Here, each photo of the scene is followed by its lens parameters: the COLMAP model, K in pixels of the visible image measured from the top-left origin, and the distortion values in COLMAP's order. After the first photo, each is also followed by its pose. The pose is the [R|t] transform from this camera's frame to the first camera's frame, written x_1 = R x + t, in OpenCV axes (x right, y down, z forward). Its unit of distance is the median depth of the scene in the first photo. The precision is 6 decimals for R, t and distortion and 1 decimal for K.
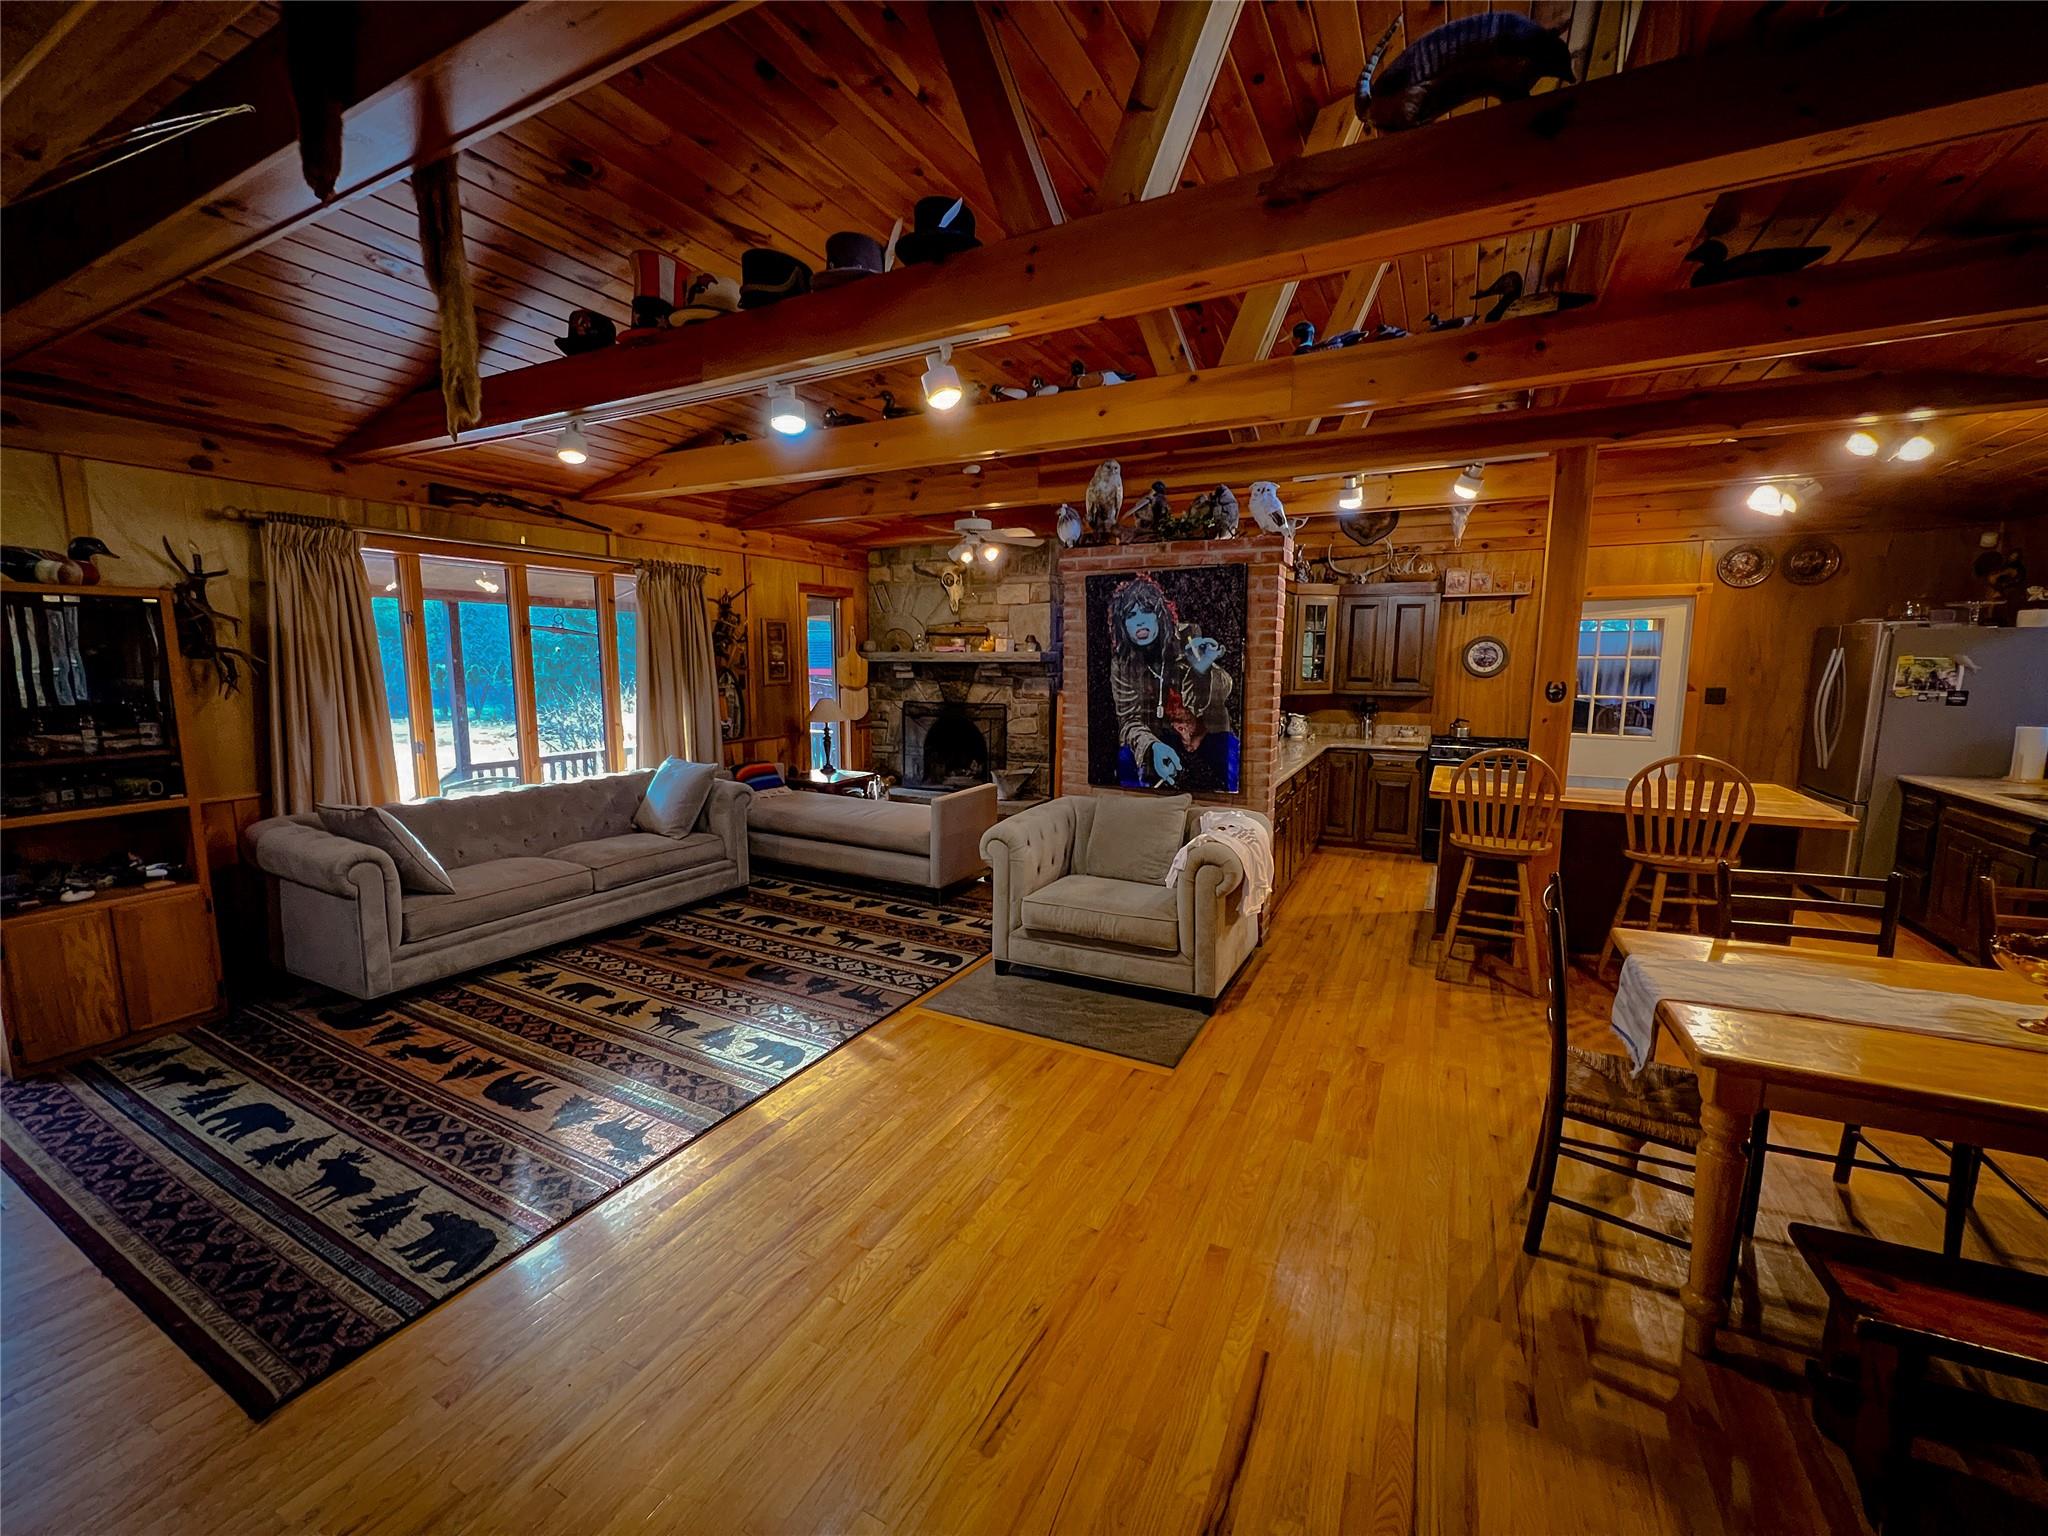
lens RADIAL K [[817.5, 0, 1014.7], [0, 817.5, 764.7], [0, 0, 1]] dist [0.001145, -0.000665]
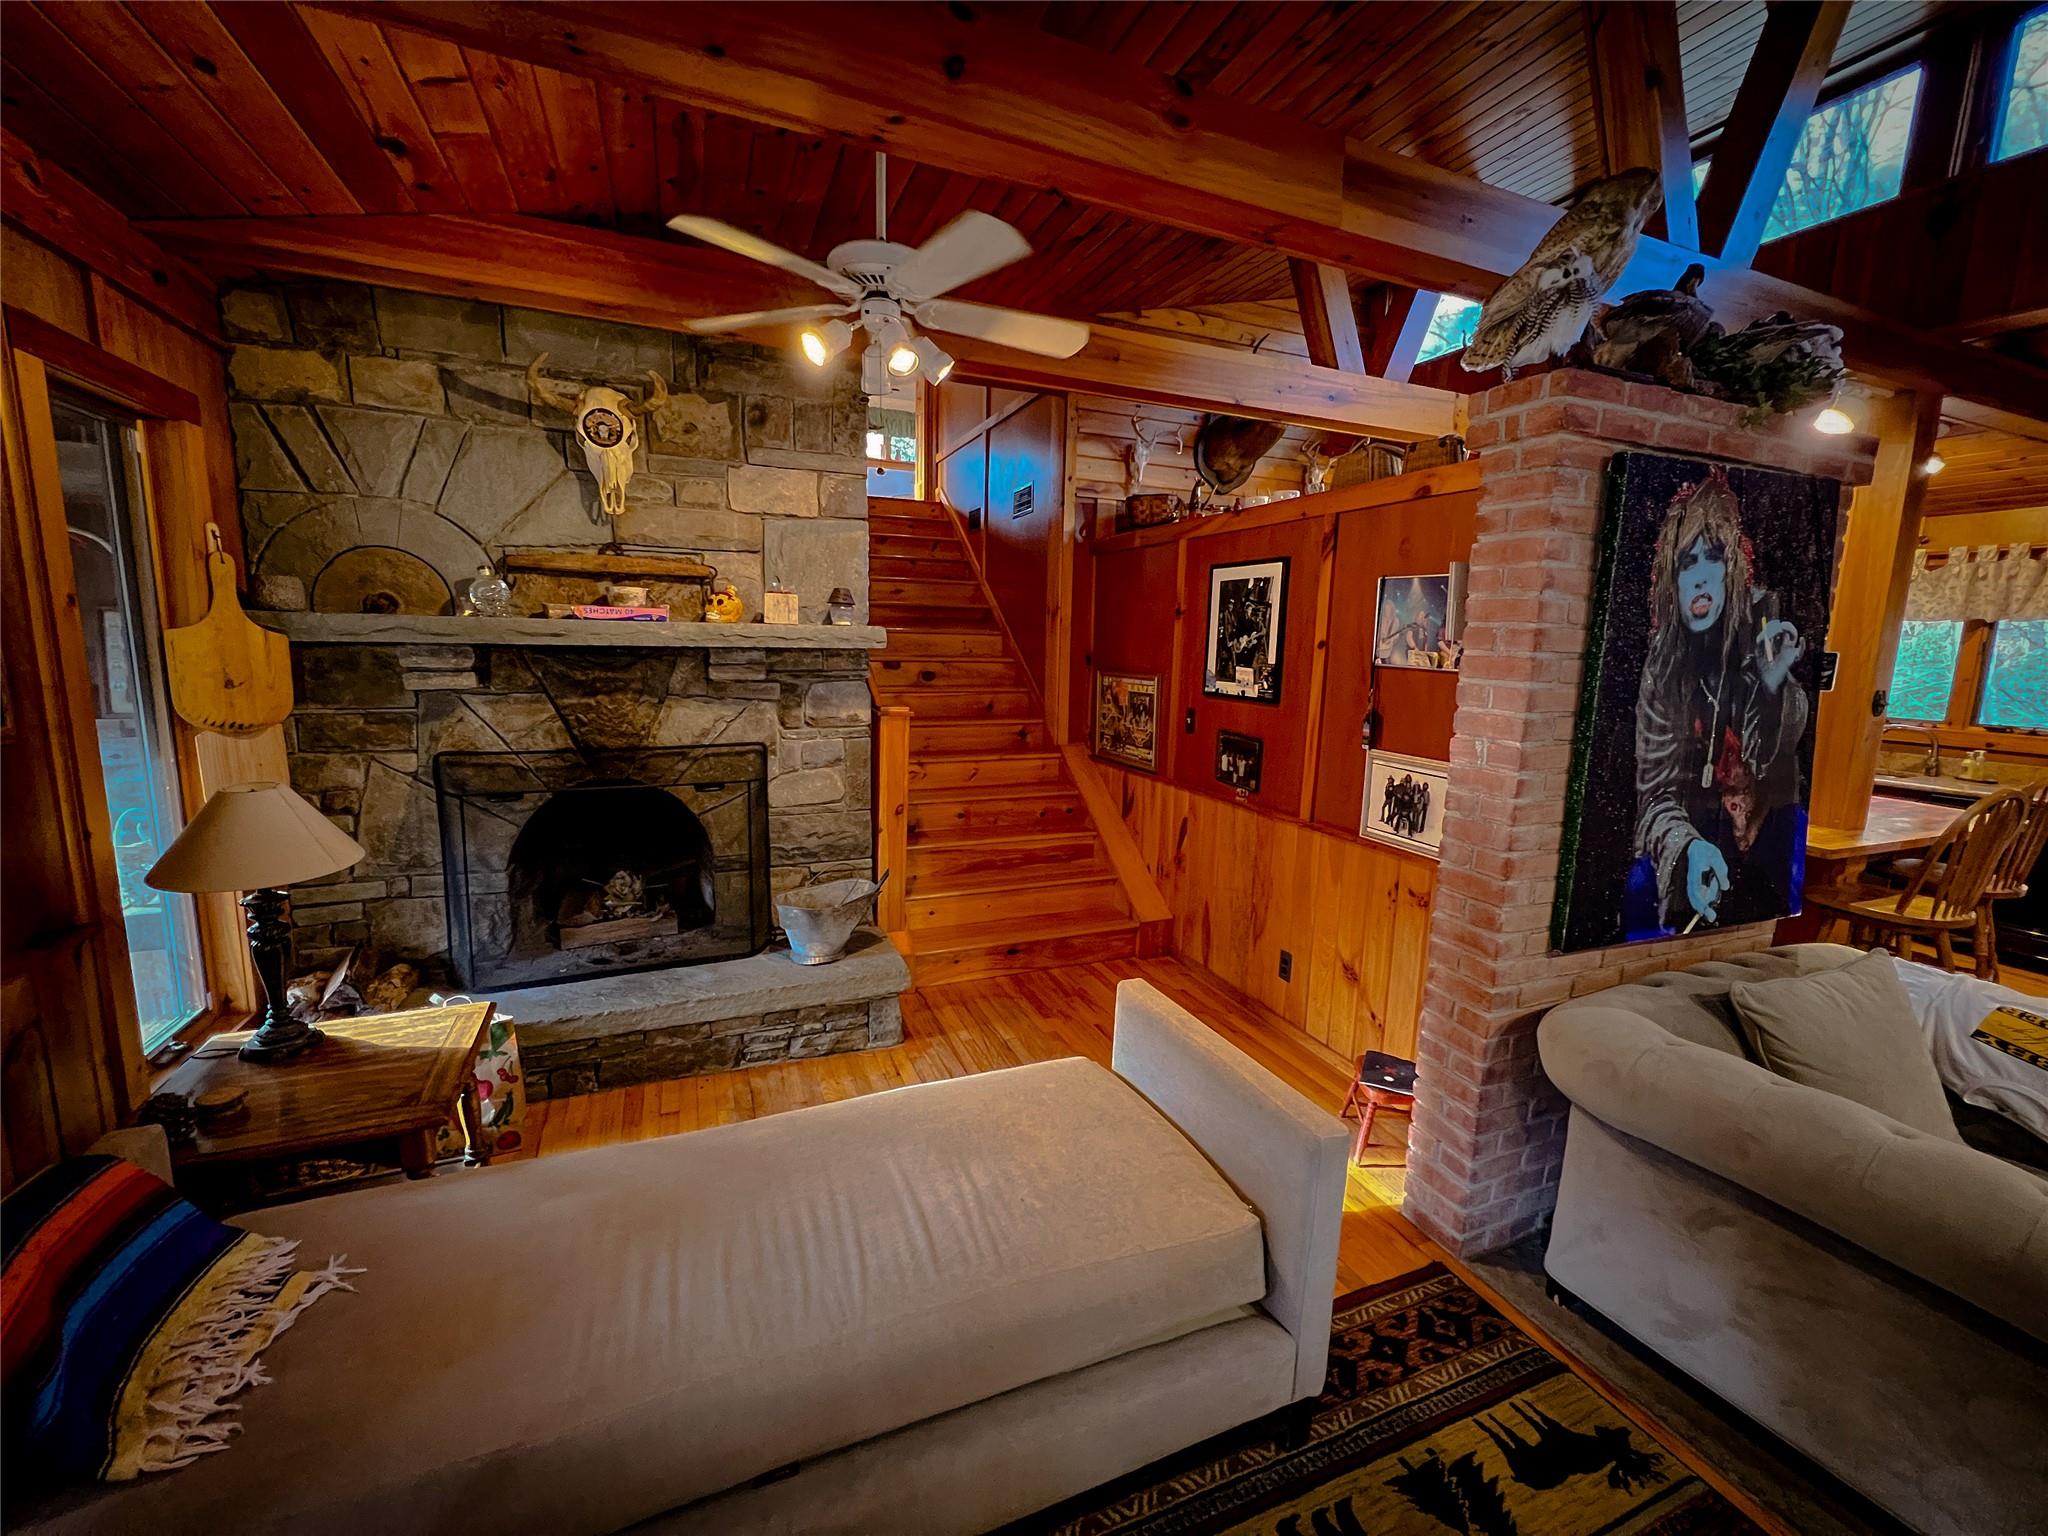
lens RADIAL K [[817.5, 0, 1026.0], [0, 817.5, 763.3], [0, 0, 1]] dist [0.001145, -0.000665]
pose [[0.632855, -0.104322, 0.767210, -0.265968], [0.079968, 0.994389, 0.069249, -0.083791], [-0.770129, 0.017528, 0.637647, 0.619591]]
